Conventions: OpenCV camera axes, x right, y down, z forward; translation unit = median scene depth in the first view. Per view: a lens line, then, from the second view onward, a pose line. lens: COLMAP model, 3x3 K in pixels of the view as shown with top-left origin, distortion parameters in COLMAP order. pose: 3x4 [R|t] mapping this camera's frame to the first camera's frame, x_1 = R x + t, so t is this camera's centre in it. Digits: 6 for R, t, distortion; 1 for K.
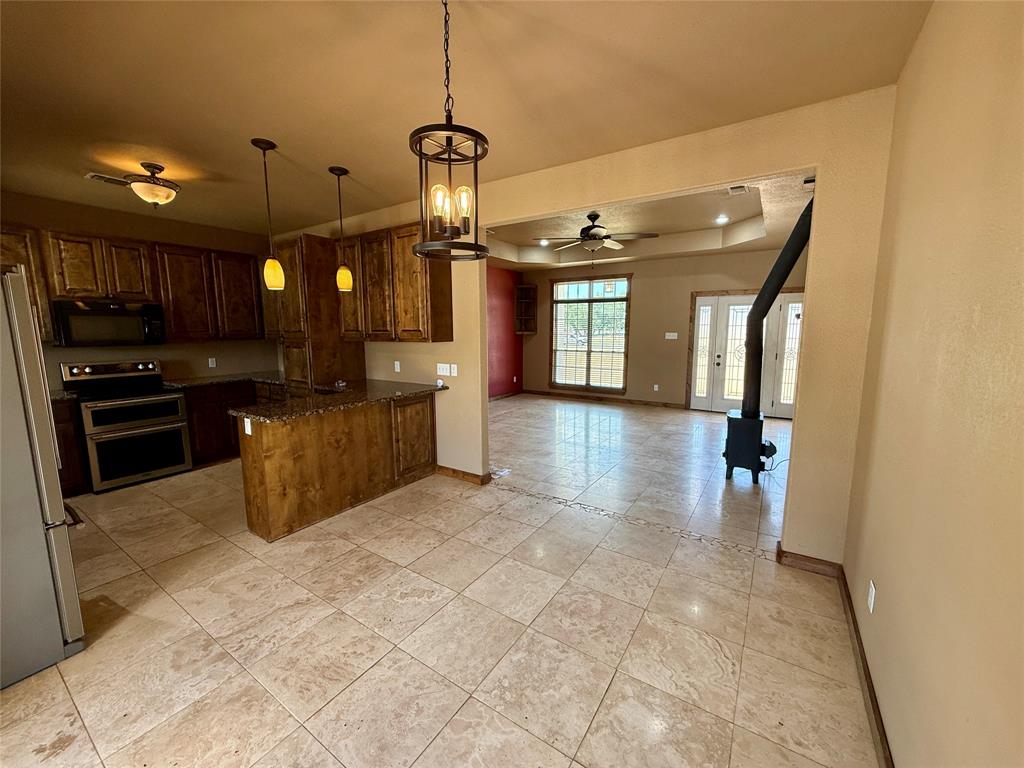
lens RADIAL K [[405.5, 0, 510.1], [0, 405.5, 383.6], [0, 0, 1]] dist [0.000380, 0.000005]
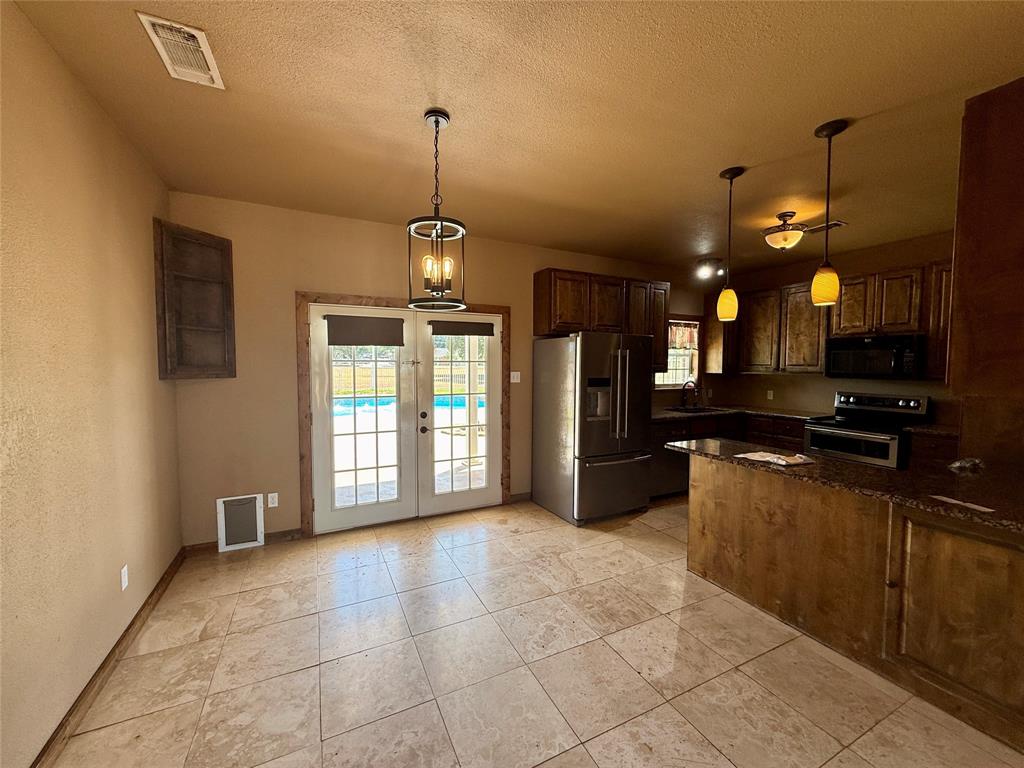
lens RADIAL K [[405.5, 0, 510.1], [0, 405.5, 383.6], [0, 0, 1]] dist [0.000380, 0.000005]
pose [[-0.506573, 0.045843, -0.860977, 0.365105], [-0.116556, 0.985778, 0.121066, -0.104538], [0.854282, 0.161681, -0.494025, 0.776356]]
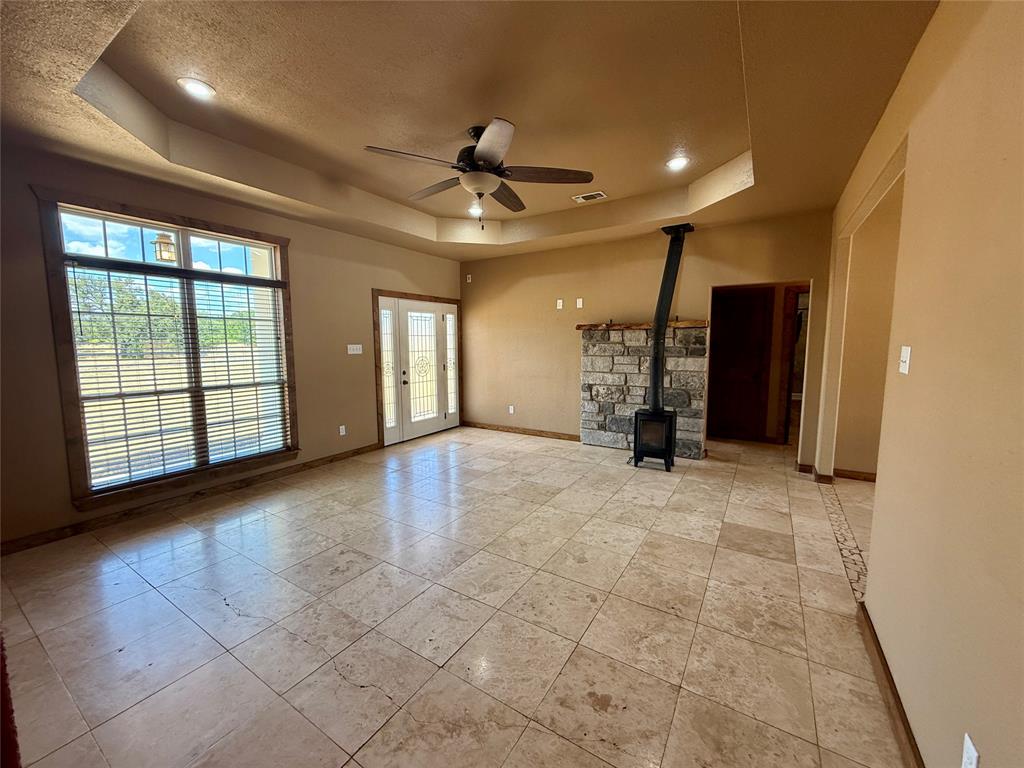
lens RADIAL K [[405.5, 0, 510.1], [0, 405.5, 383.6], [0, 0, 1]] dist [0.000380, 0.000005]
pose [[-0.018839, -0.101450, 0.994662, -0.531073], [0.141397, 0.984570, 0.103099, -0.176462], [-0.989774, 0.142585, -0.004204, 1.412142]]
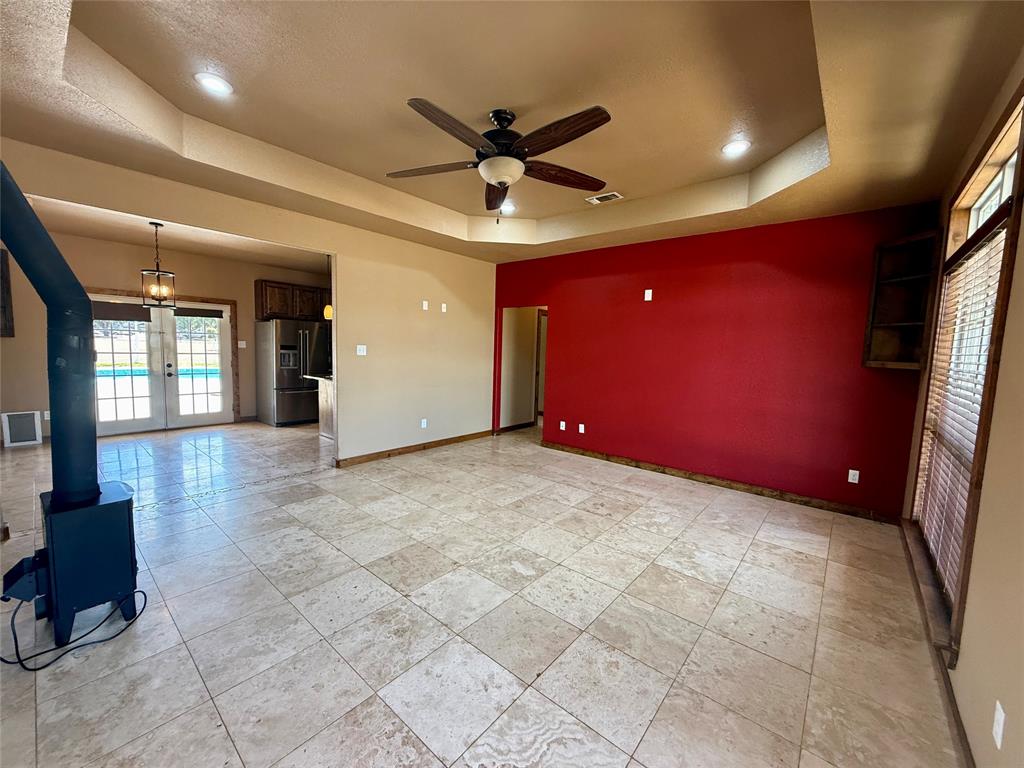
lens RADIAL K [[405.5, 0, 510.1], [0, 405.5, 383.6], [0, 0, 1]] dist [0.000380, 0.000005]
pose [[-0.118174, 0.090171, -0.988890, 1.011048], [-0.164692, 0.980296, 0.109068, -0.203922], [0.979240, 0.175751, -0.100995, 1.559887]]
